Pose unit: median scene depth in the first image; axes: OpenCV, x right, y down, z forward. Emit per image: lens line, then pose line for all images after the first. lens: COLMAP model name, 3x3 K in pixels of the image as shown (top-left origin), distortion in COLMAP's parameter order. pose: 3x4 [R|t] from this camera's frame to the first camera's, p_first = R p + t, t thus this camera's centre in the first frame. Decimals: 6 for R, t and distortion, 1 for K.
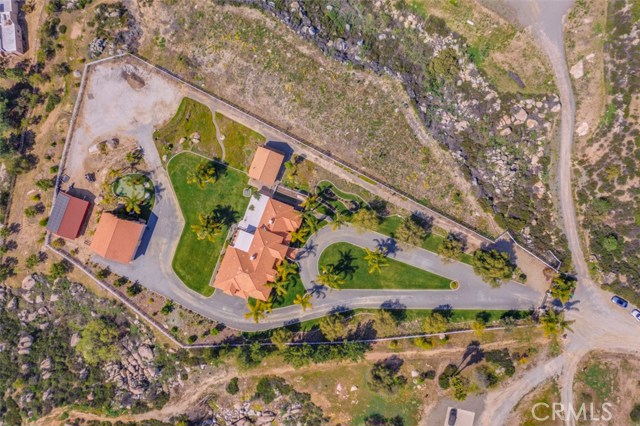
lens RADIAL K [[505.4, 0, 323.2], [0, 505.4, 214.0], [0, 0, 1]] dist [-0.008820, 0.045443]
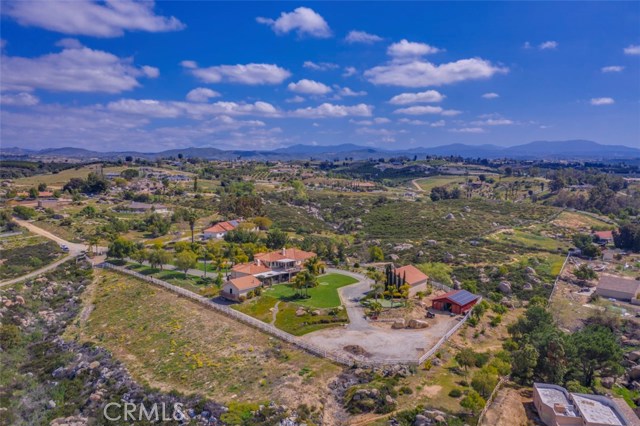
lens RADIAL K [[505.4, 0, 323.2], [0, 505.4, 214.0], [0, 0, 1]] dist [-0.008820, 0.045443]
pose [[-0.956075, 0.003697, 0.293097, -0.545963], [0.291412, -0.095834, 0.951785, -0.959220], [0.031608, 0.995391, 0.090547, 0.741916]]
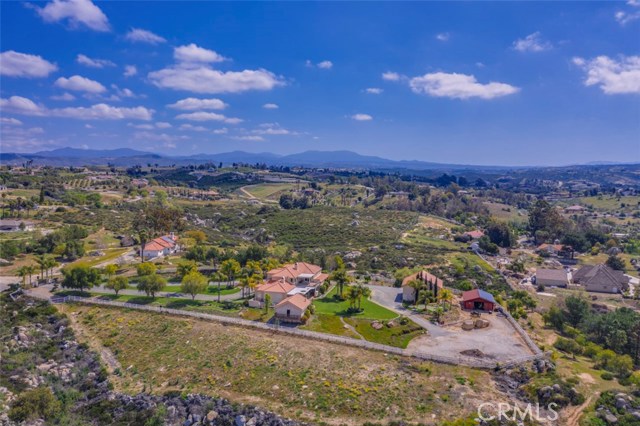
lens RADIAL K [[505.4, 0, 323.2], [0, 505.4, 214.0], [0, 0, 1]] dist [-0.008820, 0.045443]
pose [[-0.991381, 0.033802, -0.126571, -0.053715], [-0.129047, -0.085444, 0.987951, -0.985869], [0.022580, 0.995769, 0.089070, 0.718037]]
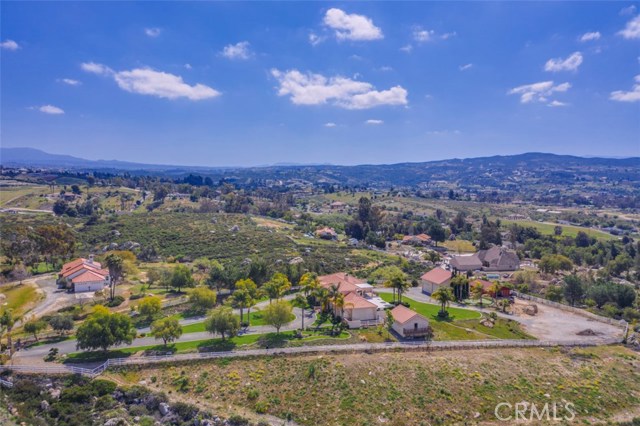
lens RADIAL K [[505.4, 0, 323.2], [0, 505.4, 214.0], [0, 0, 1]] dist [-0.008820, 0.045443]
pose [[-0.764203, 0.080094, -0.639984, 0.520205], [-0.644677, -0.064609, 0.761720, -0.626851], [0.019661, 0.994691, 0.101009, 0.703336]]
